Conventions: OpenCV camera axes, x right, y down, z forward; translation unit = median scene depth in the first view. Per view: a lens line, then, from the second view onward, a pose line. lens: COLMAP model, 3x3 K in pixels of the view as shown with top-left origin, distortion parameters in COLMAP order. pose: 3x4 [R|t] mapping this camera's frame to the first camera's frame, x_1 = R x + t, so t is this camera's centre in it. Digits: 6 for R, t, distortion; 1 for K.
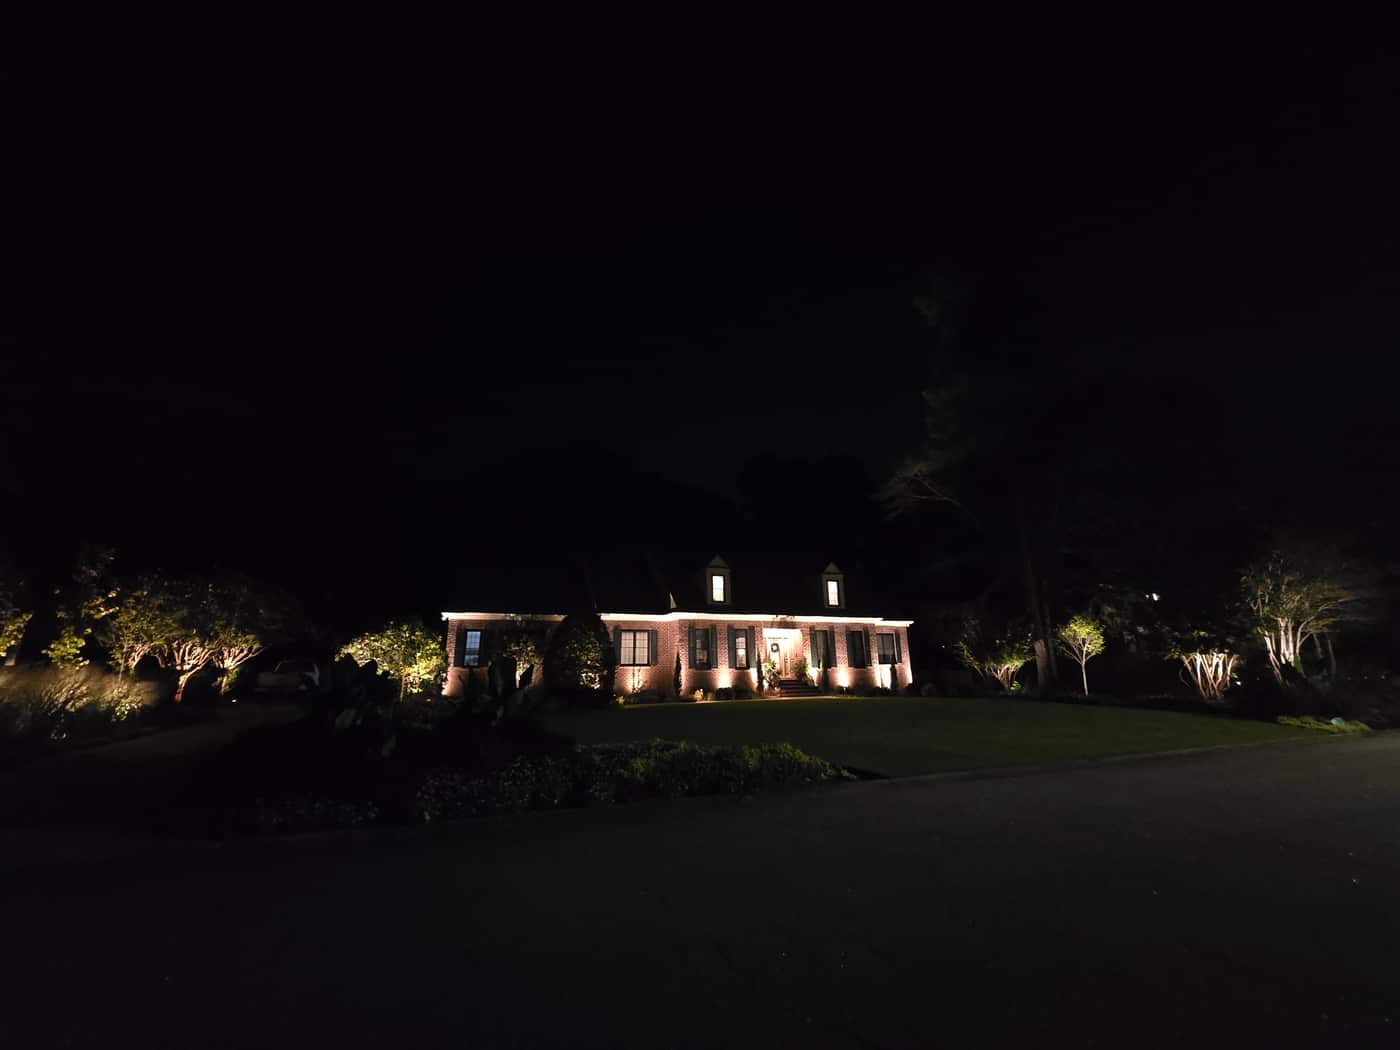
lens RADIAL K [[587.5, 0, 696.2], [0, 587.5, 516.7], [0, 0, 1]] dist [-0.003316, 0.002481]
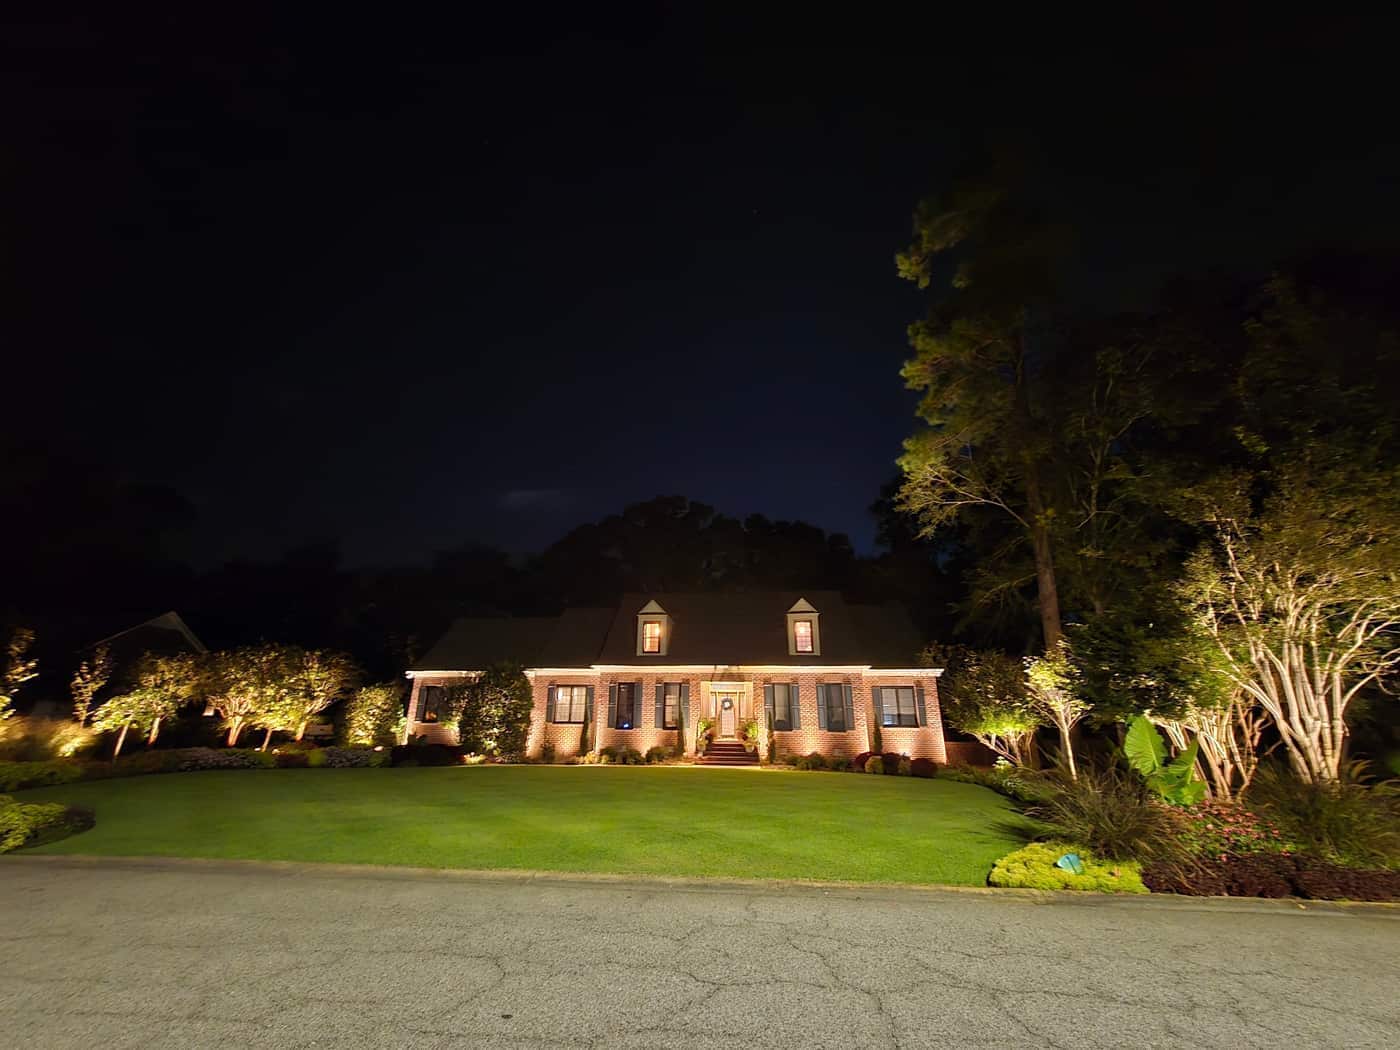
lens RADIAL K [[587.5, 0, 693.6], [0, 587.5, 507.0], [0, 0, 1]] dist [-0.003316, 0.002481]
pose [[0.885129, -0.146605, -0.441648, 0.534088], [0.098949, 0.986667, -0.129215, 0.046847], [0.454703, 0.070671, 0.887835, 0.206602]]
